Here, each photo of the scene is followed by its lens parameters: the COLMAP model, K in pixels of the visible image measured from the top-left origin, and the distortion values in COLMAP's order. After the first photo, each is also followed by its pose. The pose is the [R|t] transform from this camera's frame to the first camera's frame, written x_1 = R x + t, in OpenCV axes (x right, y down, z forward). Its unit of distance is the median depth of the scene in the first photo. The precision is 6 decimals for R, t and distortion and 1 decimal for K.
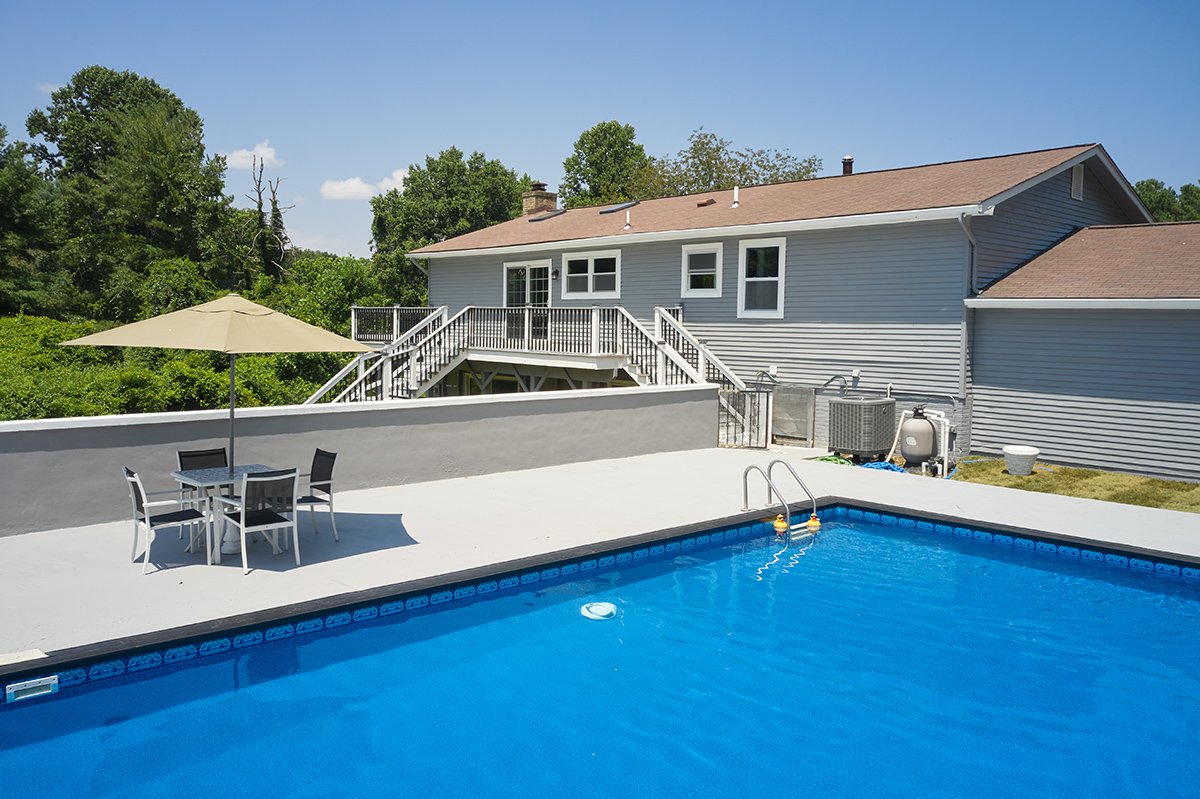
lens RADIAL K [[950.8, 0, 599.1], [0, 950.8, 398.9], [0, 0, 1]] dist [-0.019663, 0.014142]
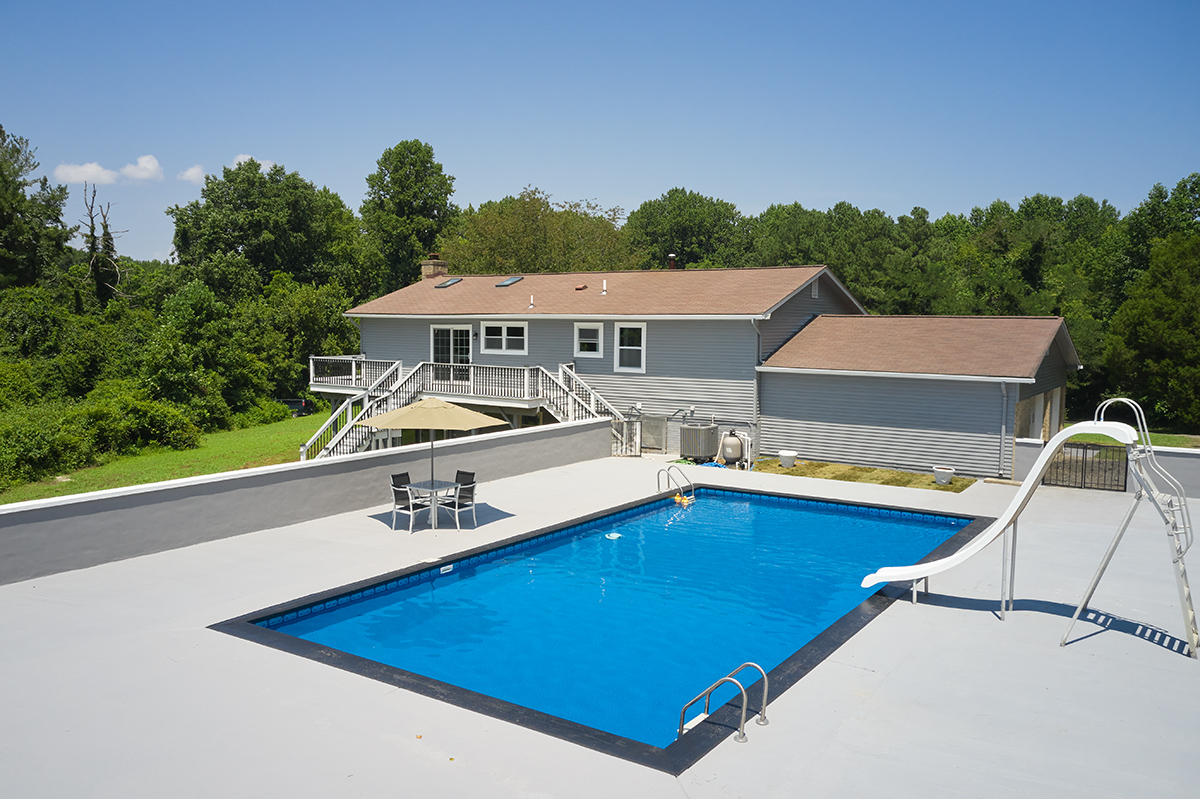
lens RADIAL K [[950.8, 0, 597.0], [0, 950.8, 405.7], [0, 0, 1]] dist [-0.019663, 0.014142]
pose [[0.972595, -0.025980, 0.231050, -0.221725], [0.023143, 0.999620, 0.014982, -0.049270], [-0.231352, -0.009225, 0.972826, -0.461623]]
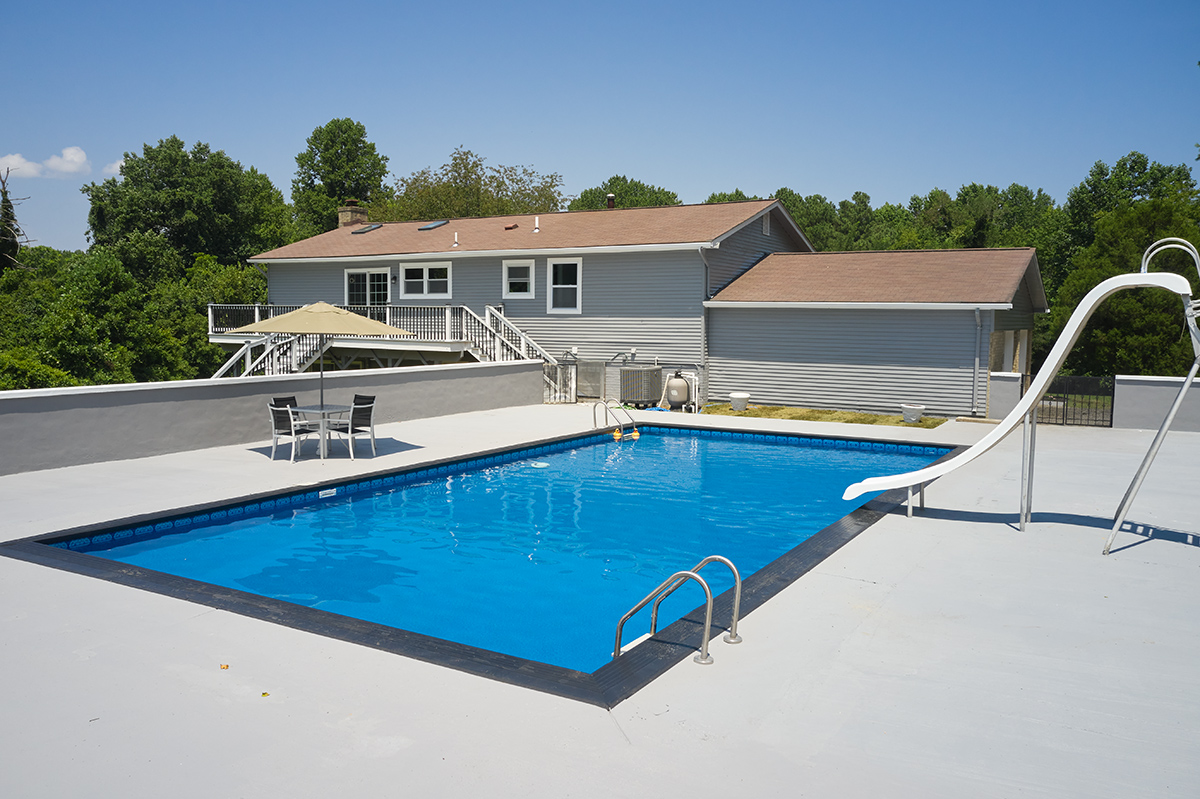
lens RADIAL K [[950.8, 0, 598.1], [0, 950.8, 401.4], [0, 0, 1]] dist [-0.019663, 0.014142]
pose [[0.956309, -0.028689, 0.290946, -0.177487], [0.025903, 0.999574, 0.013423, 0.024919], [-0.291208, -0.005300, 0.956645, -0.331185]]
